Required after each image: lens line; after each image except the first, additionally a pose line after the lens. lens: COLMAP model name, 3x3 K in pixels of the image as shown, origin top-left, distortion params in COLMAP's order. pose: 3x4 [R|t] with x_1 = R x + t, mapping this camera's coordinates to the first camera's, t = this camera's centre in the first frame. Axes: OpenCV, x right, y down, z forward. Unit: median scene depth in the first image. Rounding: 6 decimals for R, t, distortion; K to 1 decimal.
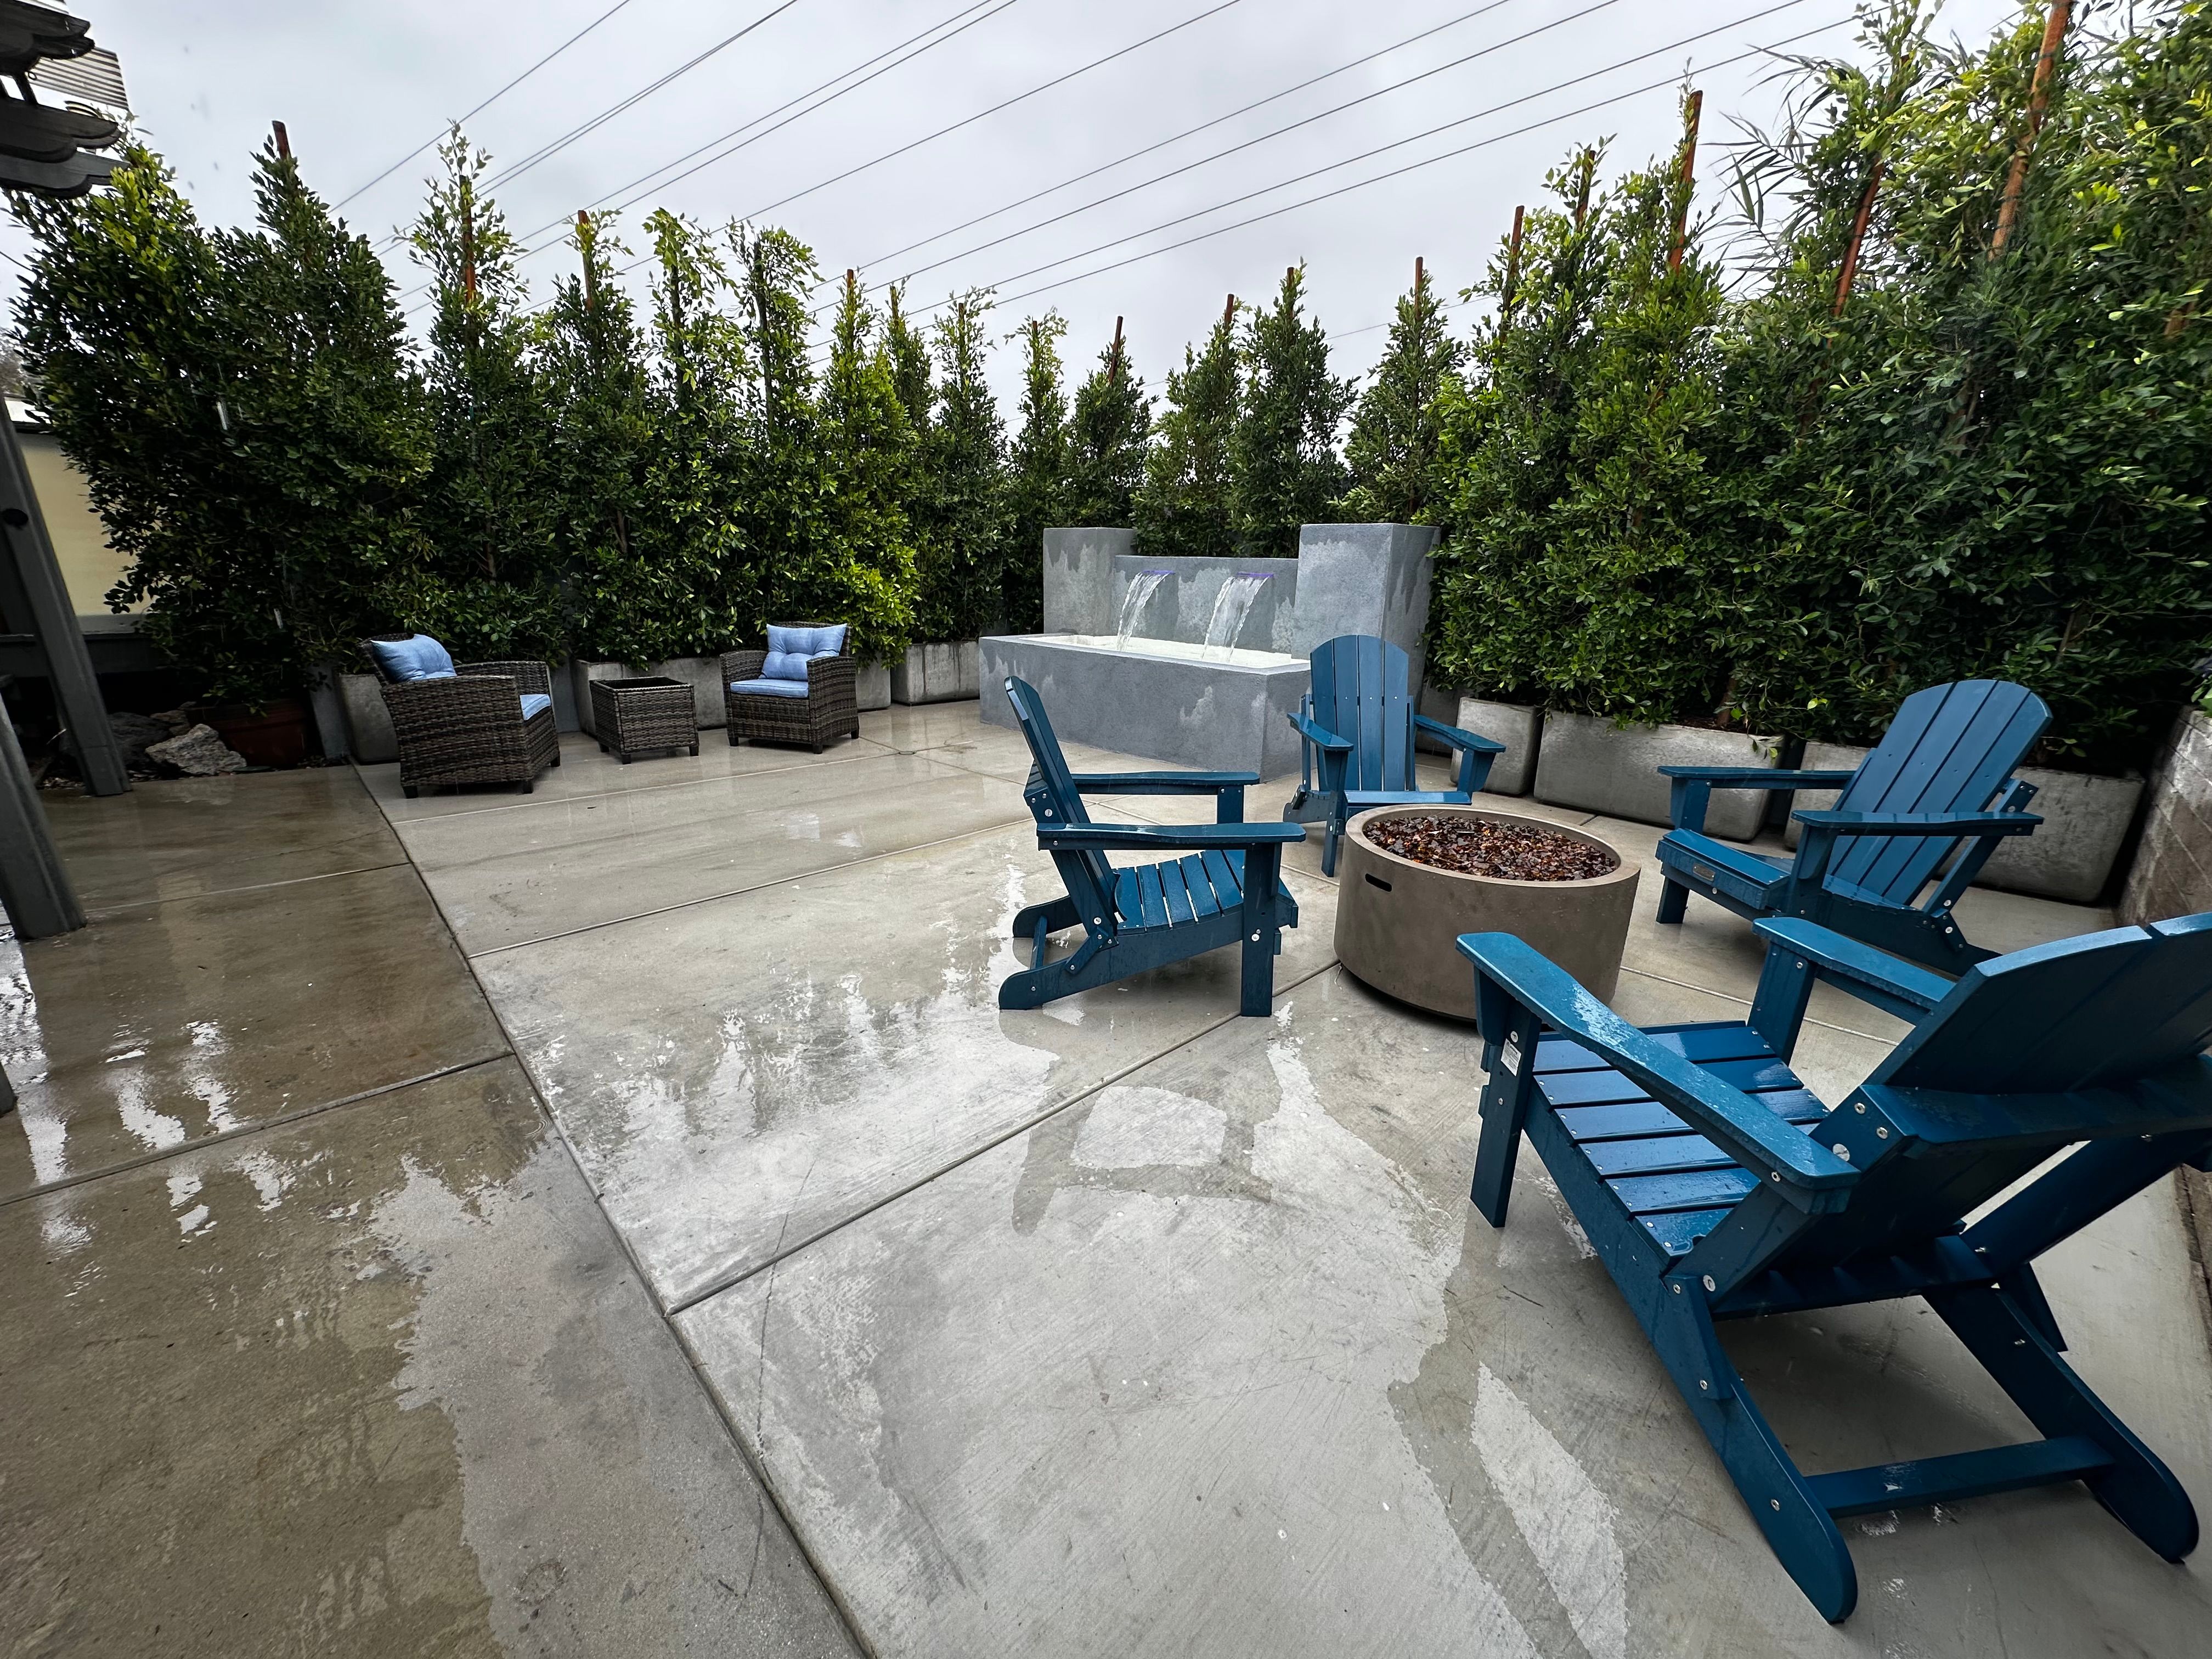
lens RADIAL K [[878.8, 0, 1104.8], [0, 878.8, 833.7], [0, 0, 1]] dist [-0.001658, -0.000107]
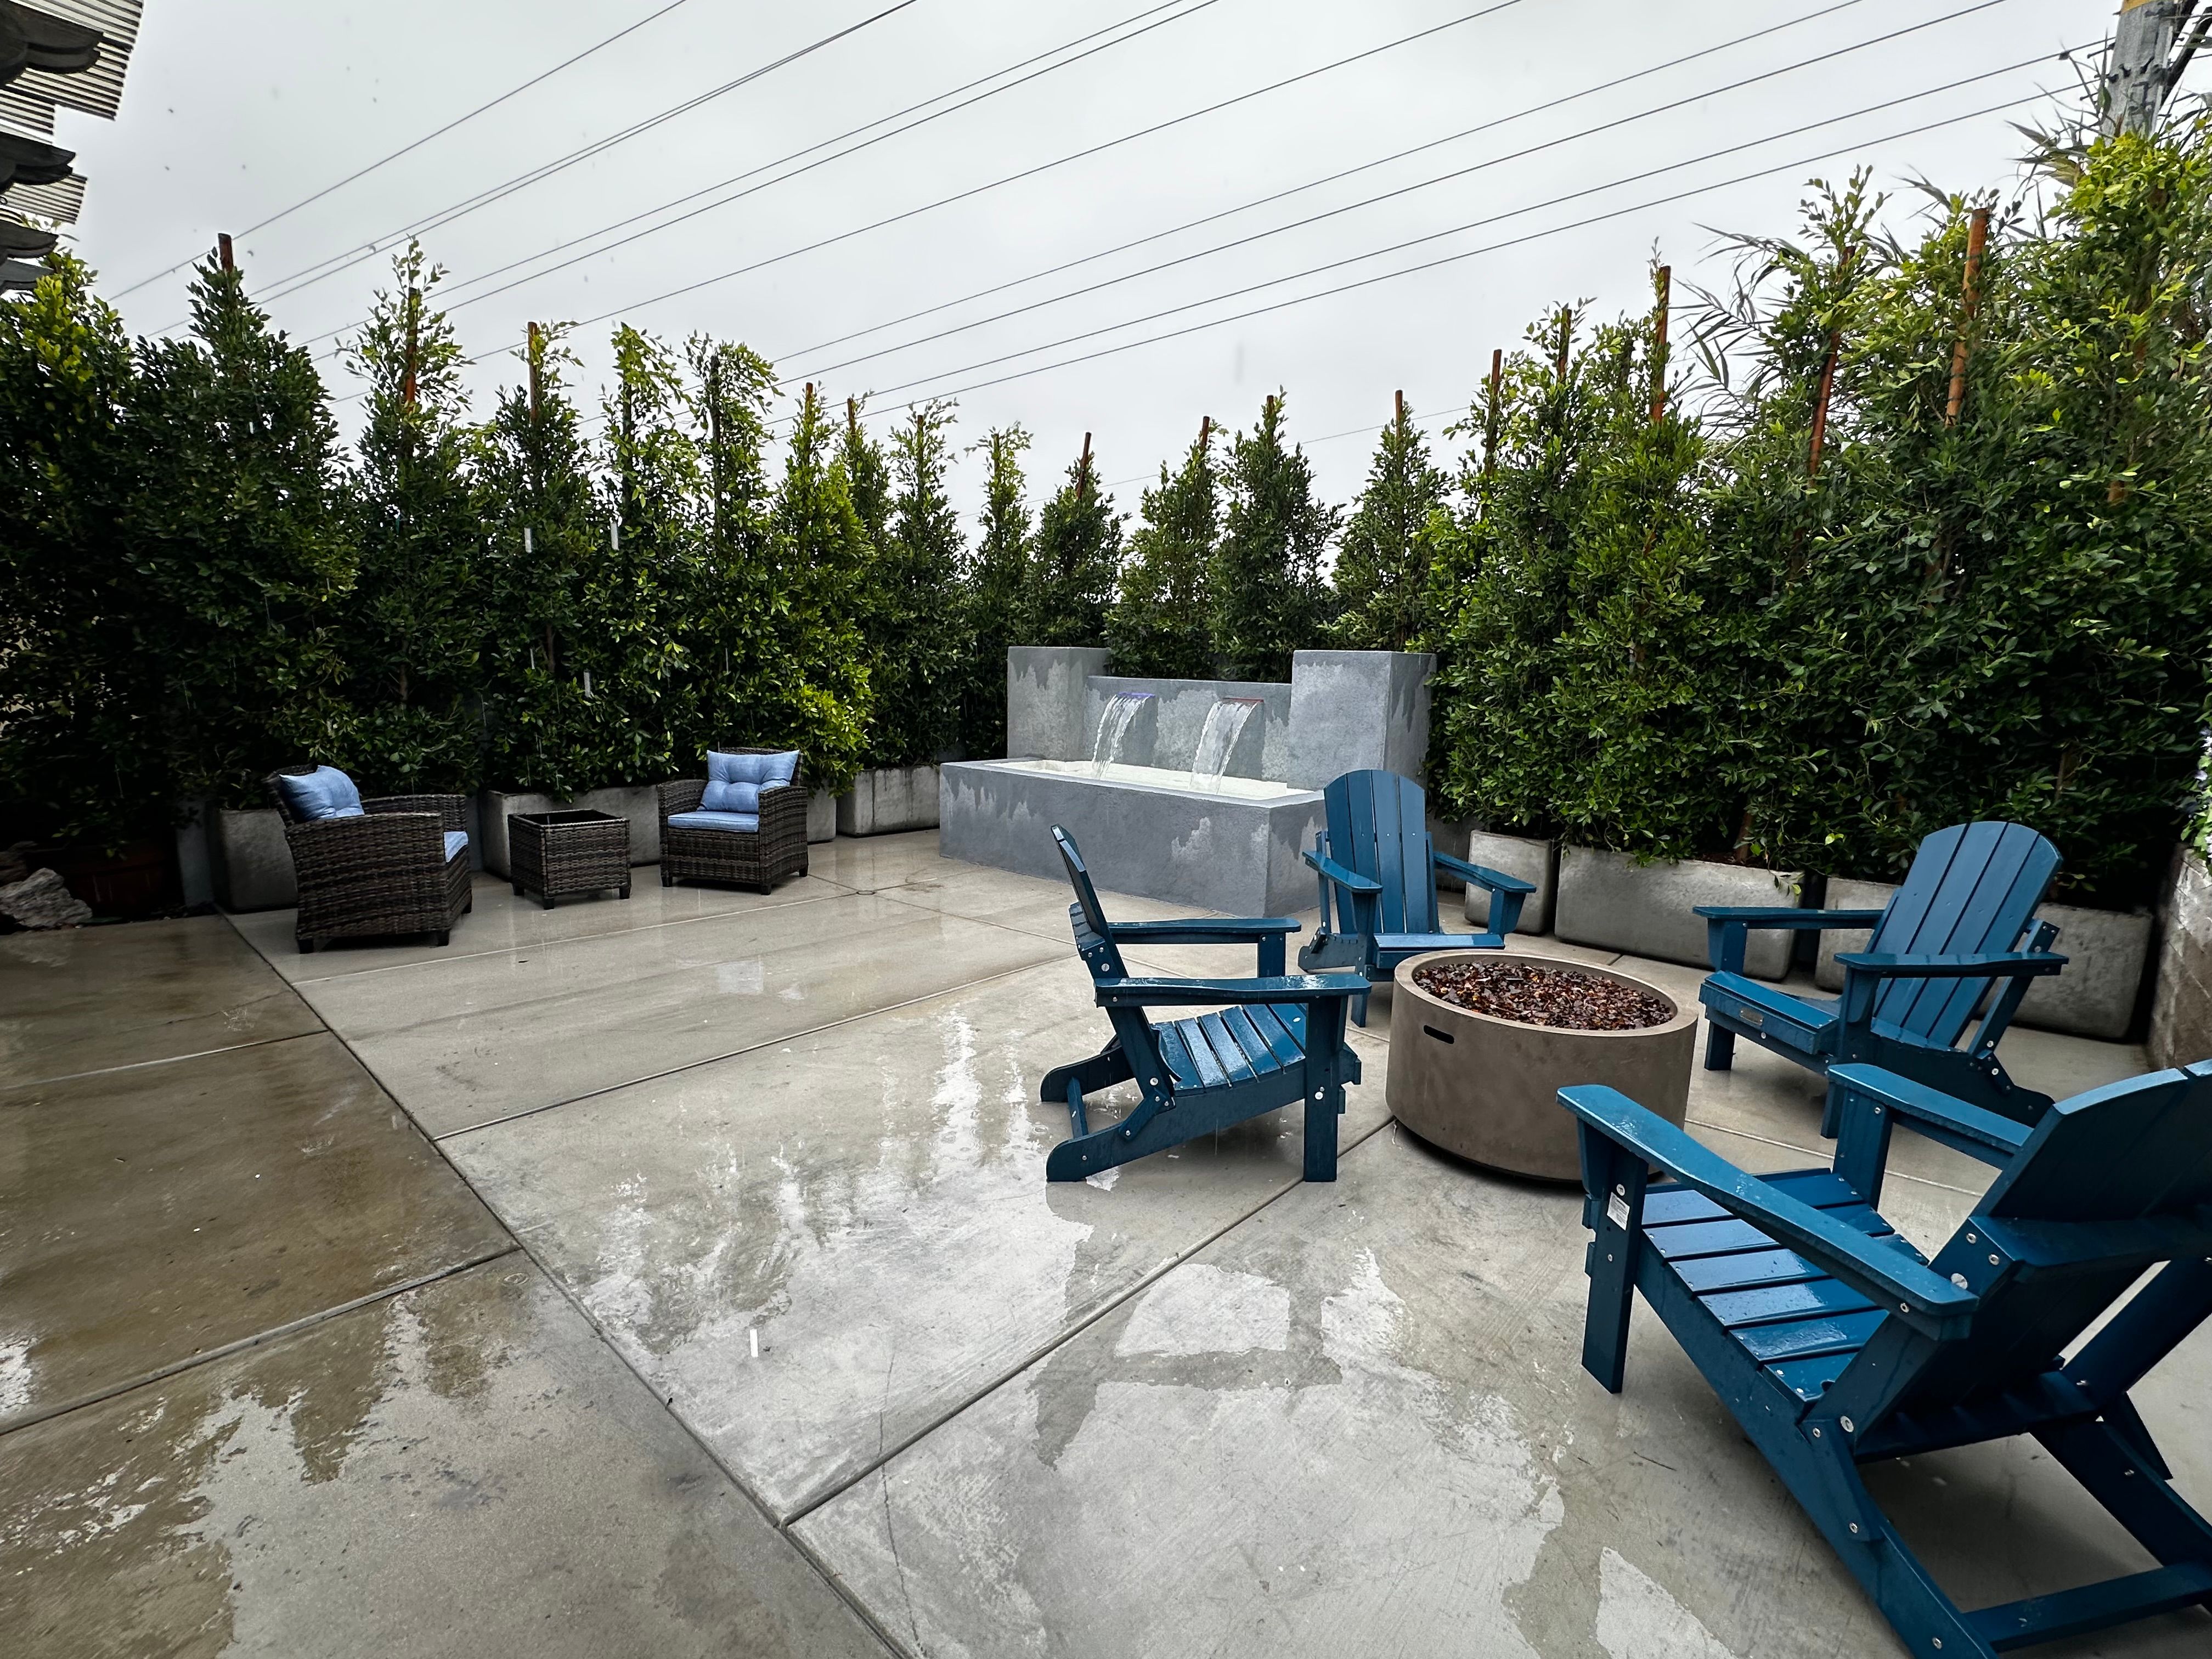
lens RADIAL K [[1021.1, 0, 1103.8], [0, 1021.1, 837.5], [0, 0, 1]] dist [-0.000070, -0.001085]
pose [[0.997285, -0.004850, 0.073482, -0.076540], [0.014542, 0.991152, -0.131936, -0.009019], [-0.072192, 0.132646, 0.988531, -0.062754]]
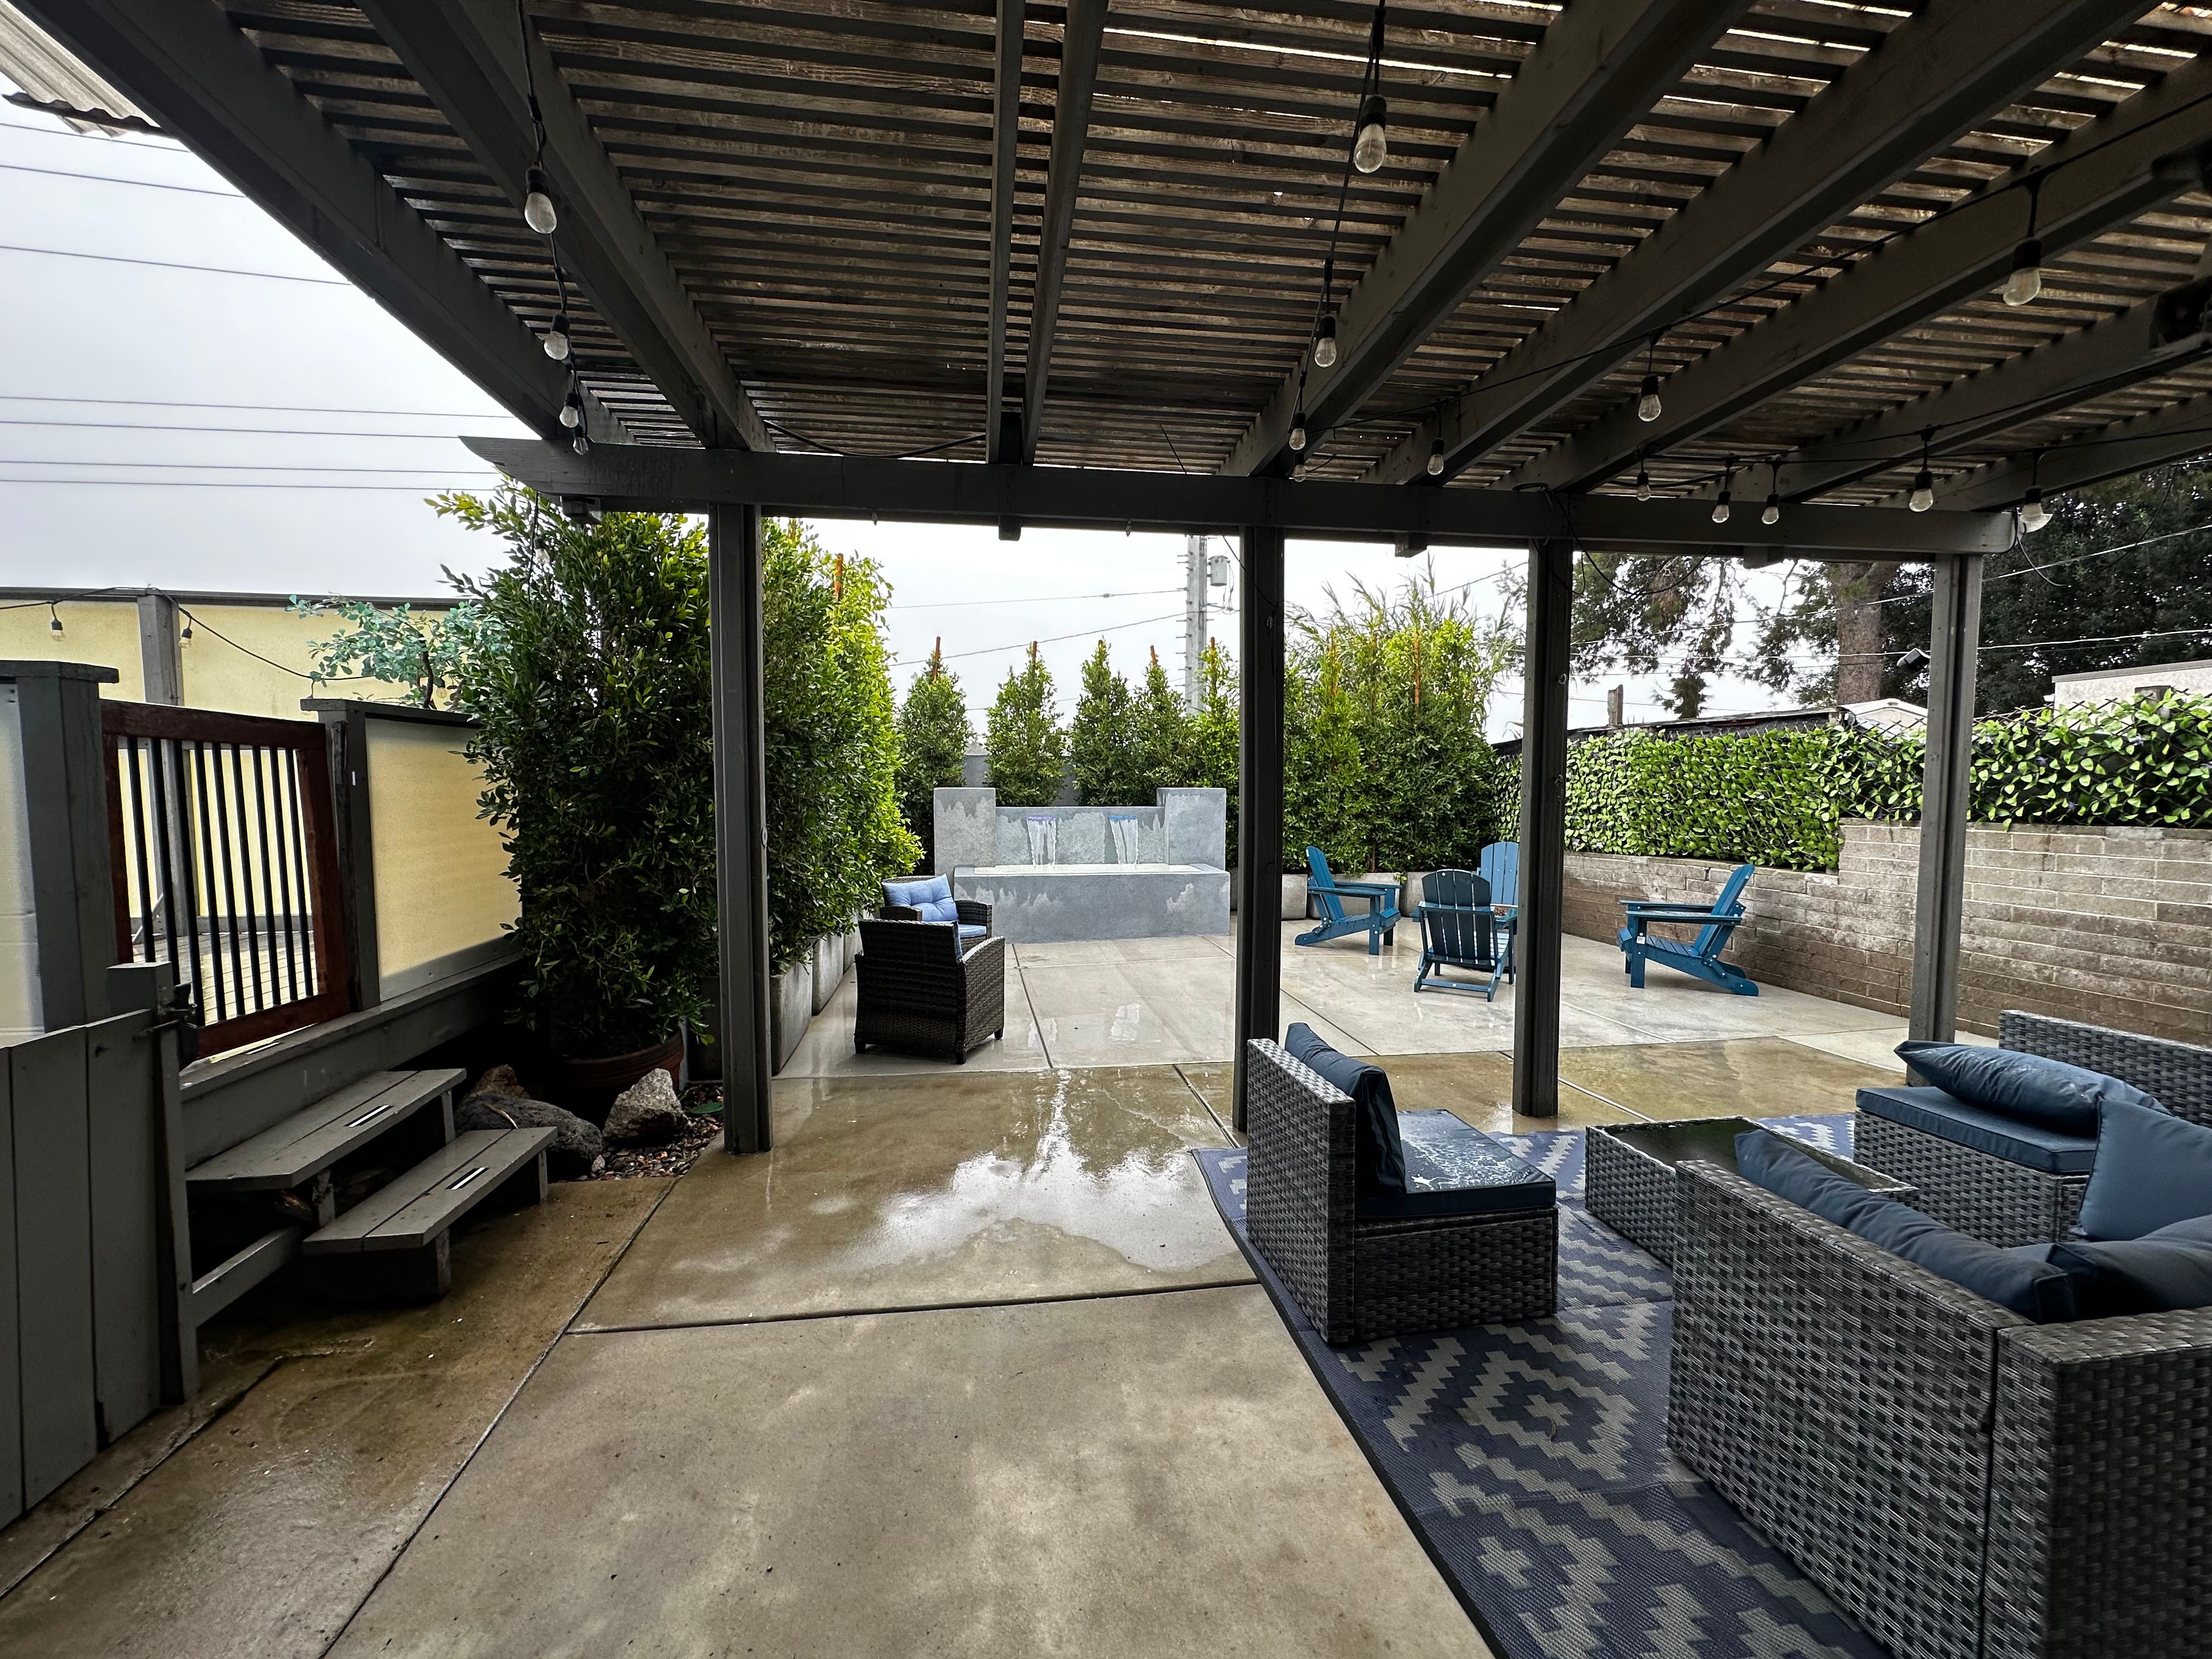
lens RADIAL K [[876.9, 0, 1106.0], [0, 876.9, 829.5], [0, 0, 1]] dist [0.001556, -0.000266]
pose [[0.574520, -0.063327, 0.816037, -1.480225], [0.254288, 0.961476, -0.104414, -0.152837], [-0.777988, 0.267496, 0.568490, 0.177316]]
